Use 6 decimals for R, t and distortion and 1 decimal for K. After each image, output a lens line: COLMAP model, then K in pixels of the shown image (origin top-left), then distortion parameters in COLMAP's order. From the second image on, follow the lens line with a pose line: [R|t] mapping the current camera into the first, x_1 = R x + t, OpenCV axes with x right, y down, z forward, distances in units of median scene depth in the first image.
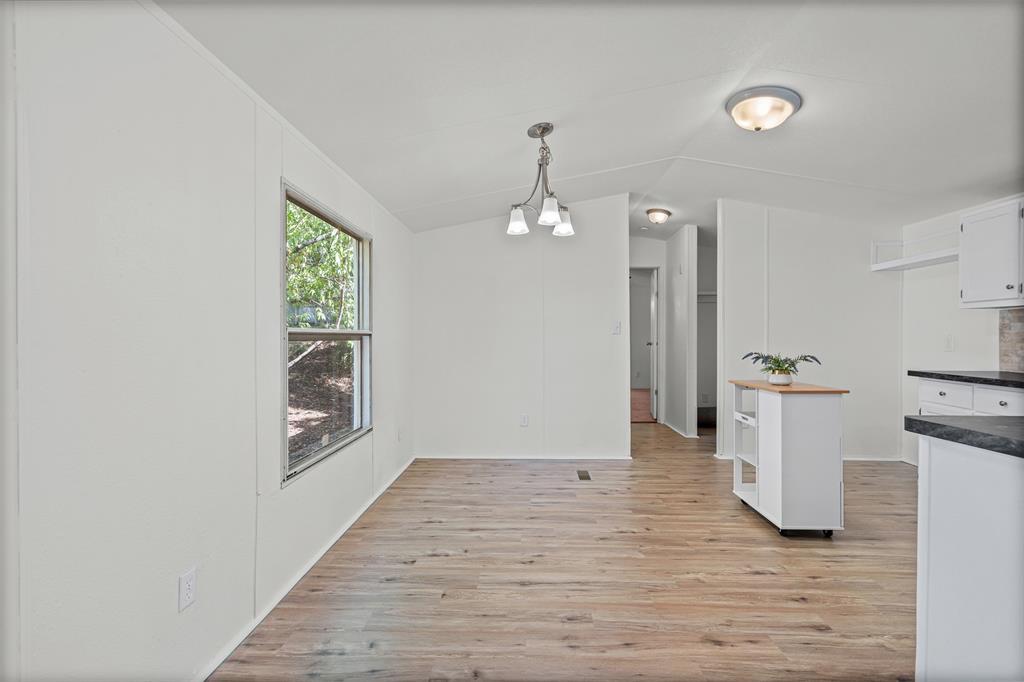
lens RADIAL K [[471.3, 0, 509.0], [0, 471.3, 339.3], [0, 0, 1]] dist [-0.004699, -0.000202]
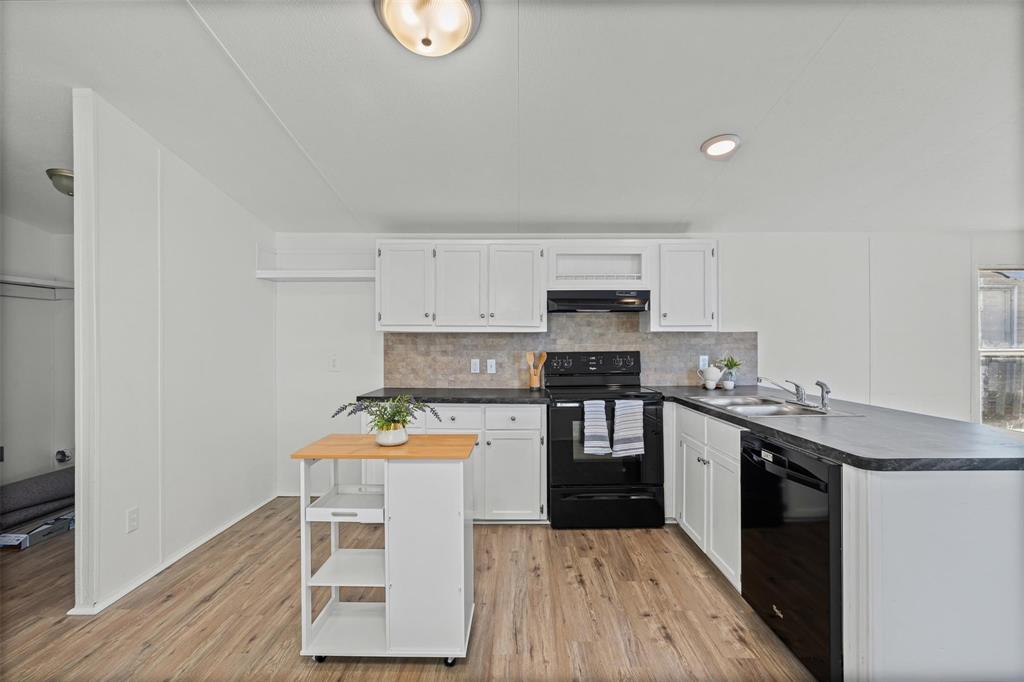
lens RADIAL K [[471.3, 0, 516.1], [0, 471.3, 345.7], [0, 0, 1]] dist [-0.004699, -0.000202]
pose [[-0.020315, -0.008373, 0.999759, -0.077359], [0.005208, 0.999950, 0.008480, -0.040484], [-0.999780, 0.005379, -0.020271, 0.729651]]
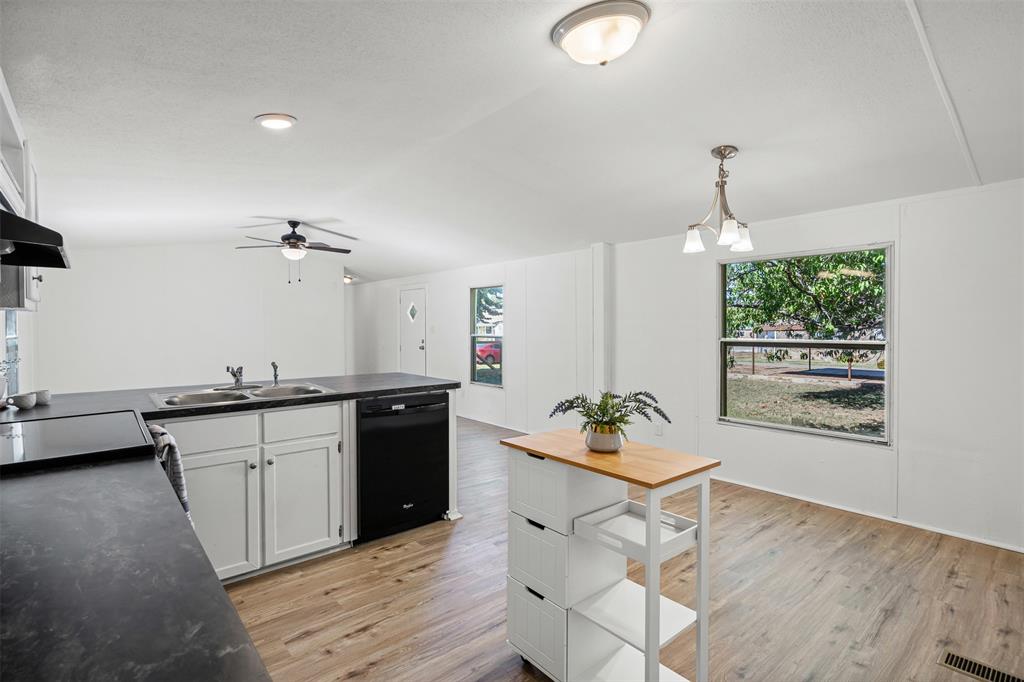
lens RADIAL K [[471.3, 0, 517.1], [0, 471.3, 338.9], [0, 0, 1]] dist [-0.004699, -0.000202]
pose [[-0.733842, 0.006168, -0.679293, 0.887397], [-0.004462, 0.999893, 0.013900, -0.033041], [0.679306, 0.013232, -0.733736, 1.157228]]
